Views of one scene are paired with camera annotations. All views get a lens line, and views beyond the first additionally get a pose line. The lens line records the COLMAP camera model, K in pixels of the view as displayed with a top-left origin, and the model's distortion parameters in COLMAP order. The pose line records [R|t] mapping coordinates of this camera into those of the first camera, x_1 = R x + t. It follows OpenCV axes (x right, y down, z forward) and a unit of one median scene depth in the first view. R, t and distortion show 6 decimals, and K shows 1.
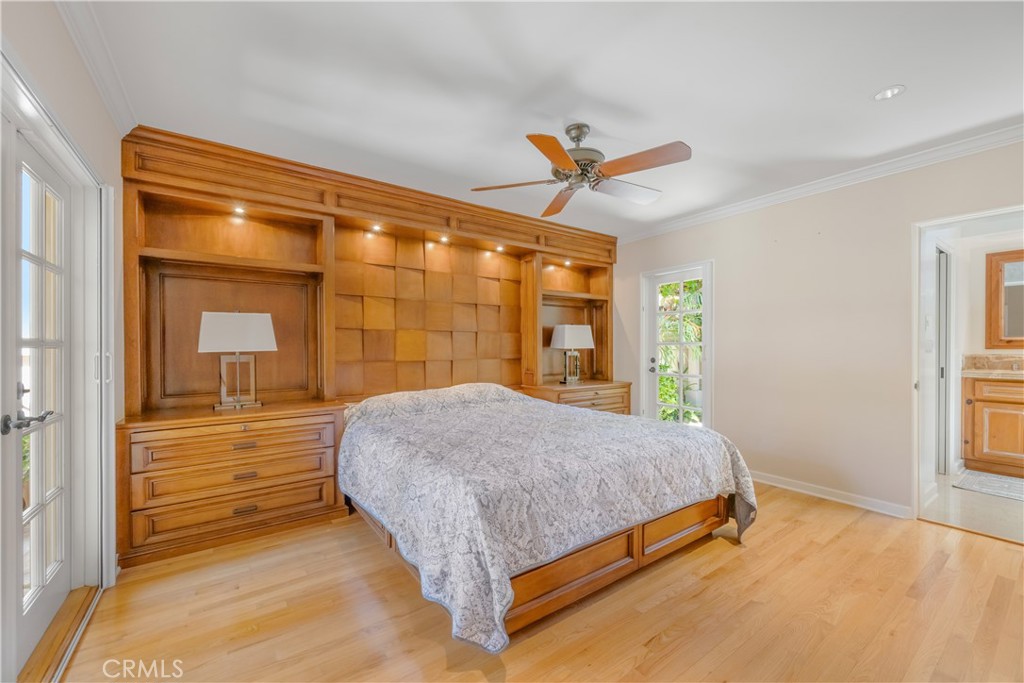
lens RADIAL K [[403.4, 0, 513.0], [0, 403.4, 348.2], [0, 0, 1]] dist [0.002181, 0.000211]
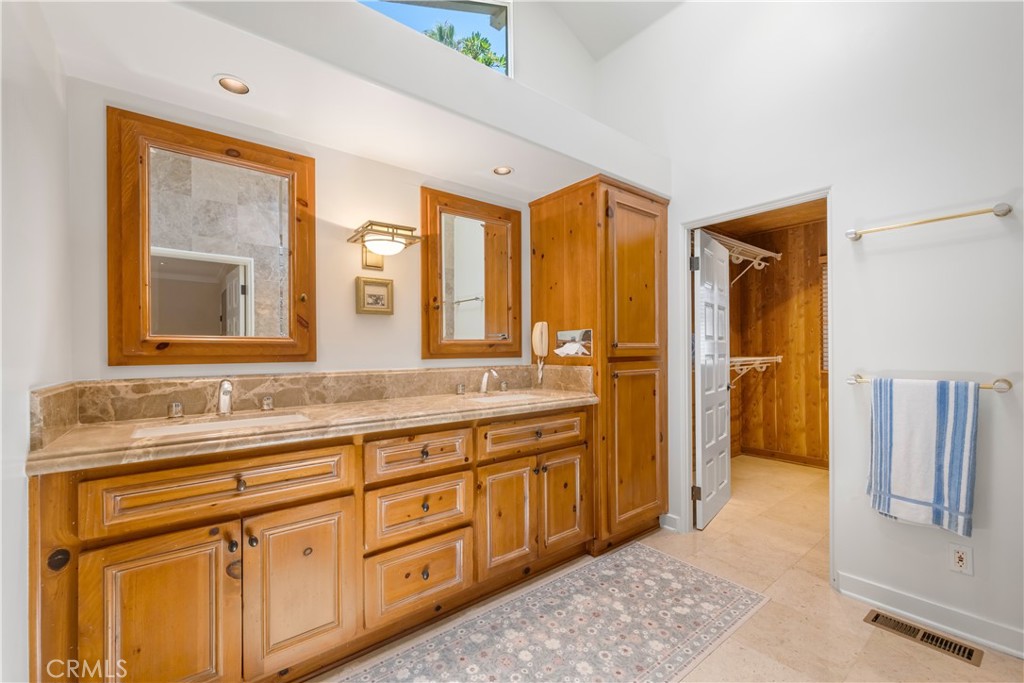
lens RADIAL K [[432.7, 0, 514.7], [0, 432.7, 351.8], [0, 0, 1]] dist [0.001168, 0.000151]
pose [[-0.046255, 0.004405, 0.998920, 0.800759], [0.014317, 0.999890, -0.003746, -0.004083], [-0.998827, 0.014128, -0.046313, 0.687202]]
